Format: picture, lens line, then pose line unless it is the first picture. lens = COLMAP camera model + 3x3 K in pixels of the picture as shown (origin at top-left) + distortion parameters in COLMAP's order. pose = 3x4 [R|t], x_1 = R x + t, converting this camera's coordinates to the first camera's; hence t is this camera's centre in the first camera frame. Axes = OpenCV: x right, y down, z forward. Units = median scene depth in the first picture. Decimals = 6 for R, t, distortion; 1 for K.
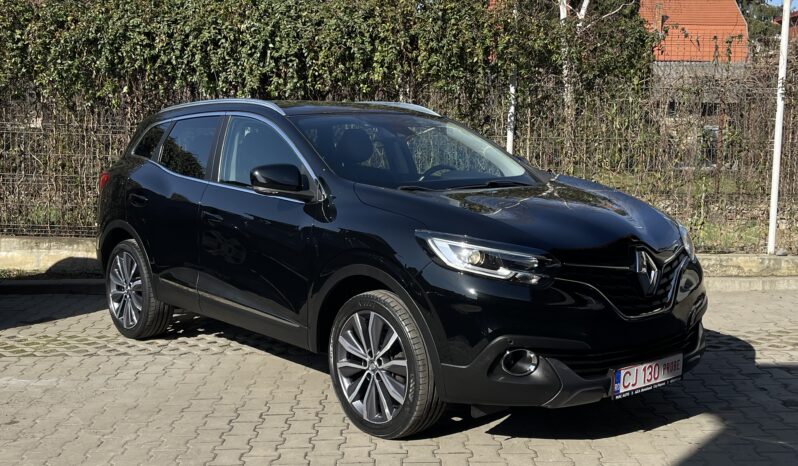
lens RADIAL K [[882.0, 0, 399.0], [0, 882.0, 233.0], [0, 0, 1]] dist [0.098741, -0.277644]
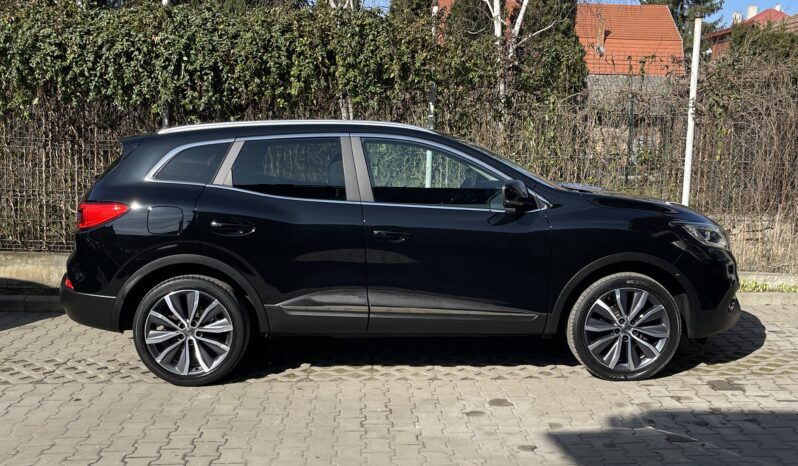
lens RADIAL K [[831.7, 0, 406.7], [0, 831.7, 249.0], [0, 0, 1]] dist [0.011956, 0.014698]
pose [[0.998556, 0.003374, 0.053608, 0.052251], [-0.004515, 0.999766, 0.021174, -0.020072], [-0.053523, -0.021386, 0.998338, 0.056152]]
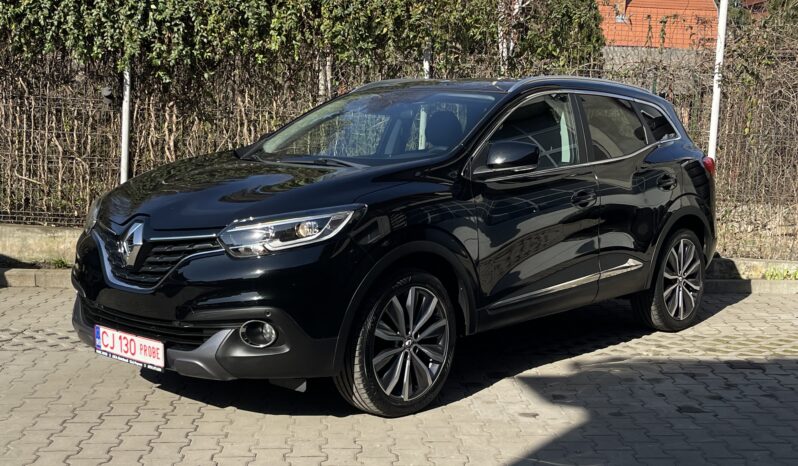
lens RADIAL K [[1008.0, 0, 397.1], [0, 1008.0, 219.9], [0, 0, 1]] dist [-0.001233, 0.058931]
pose [[0.997761, 0.022933, 0.062818, 0.039368], [-0.022123, 0.999663, -0.013569, 0.008916], [-0.063108, 0.012149, 0.997933, -0.015879]]
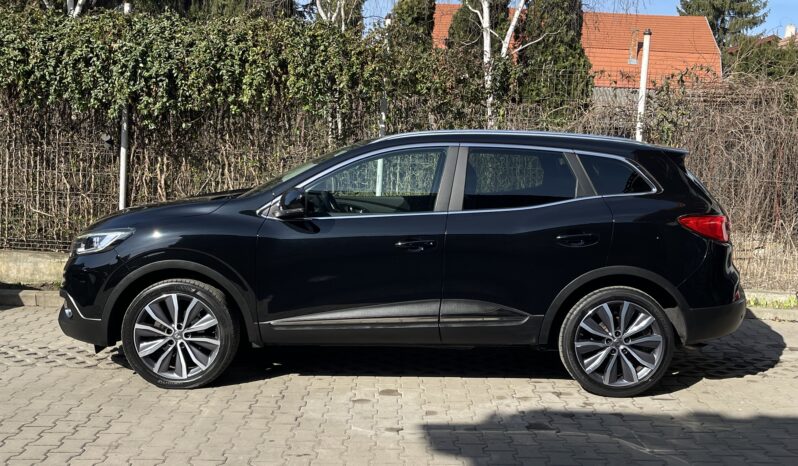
lens RADIAL K [[872.9, 0, 410.9], [0, 872.9, 246.7], [0, 0, 1]] dist [0.022194, -0.019688]
pose [[0.999244, 0.028750, 0.026184, 0.145337], [-0.028749, 0.999587, -0.000419, -0.010009], [-0.026185, -0.000334, 0.999657, -0.019658]]
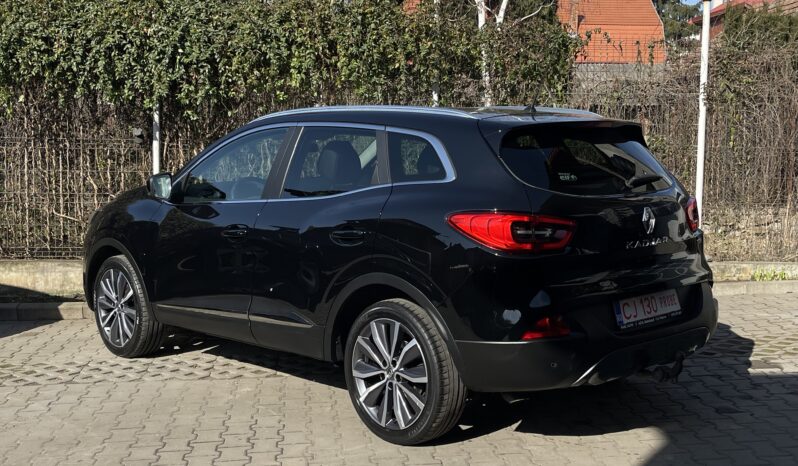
lens RADIAL K [[936.0, 0, 397.6], [0, 936.0, 237.6], [0, 0, 1]] dist [0.077745, -0.216083]
pose [[0.995378, -0.019467, 0.094044, -0.012694], [0.020116, 0.999780, -0.005962, -0.002556], [-0.093907, 0.007826, 0.995550, -0.015062]]
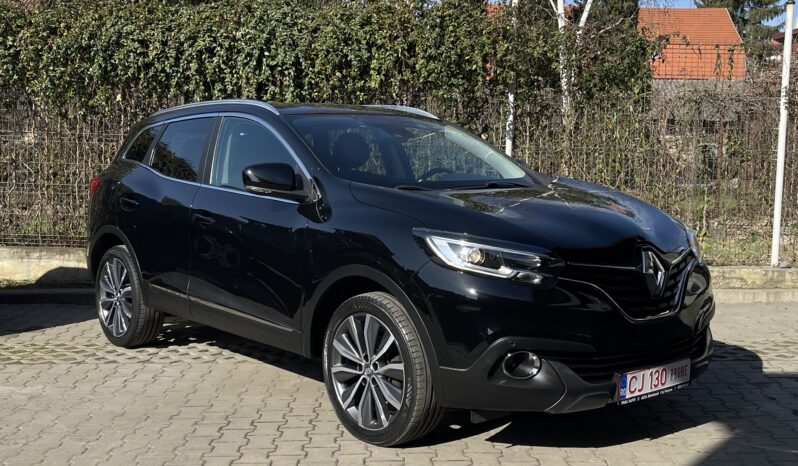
lens RADIAL K [[883.2, 0, 393.5], [0, 883.2, 240.0], [0, 0, 1]] dist [0.081015, -0.206105]
pose [[0.999995, 0.002114, -0.002513, -0.000114], [-0.002152, 0.999881, -0.015263, 0.011555], [0.002480, 0.015268, 0.999880, 0.017493]]
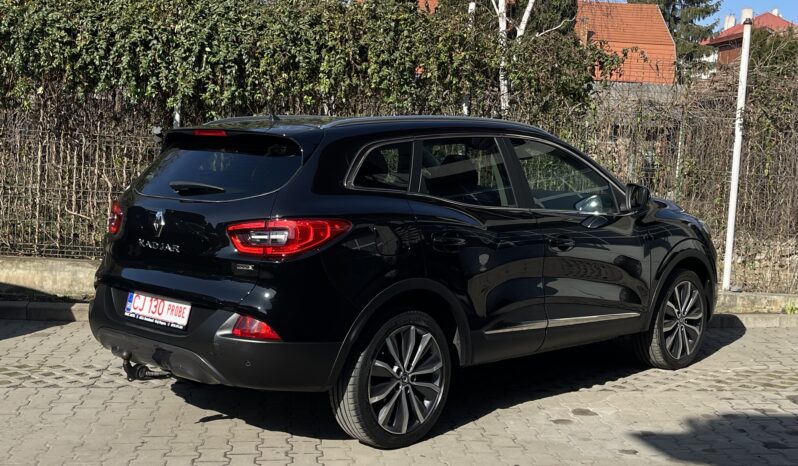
lens RADIAL K [[974.9, 0, 396.7], [0, 974.9, 231.2], [0, 0, 1]] dist [0.093562, -0.277342]
pose [[0.994280, 0.028768, 0.102859, -0.048938], [-0.026067, 0.999282, -0.027504, -0.001548], [-0.103576, 0.024665, 0.994316, -0.019593]]
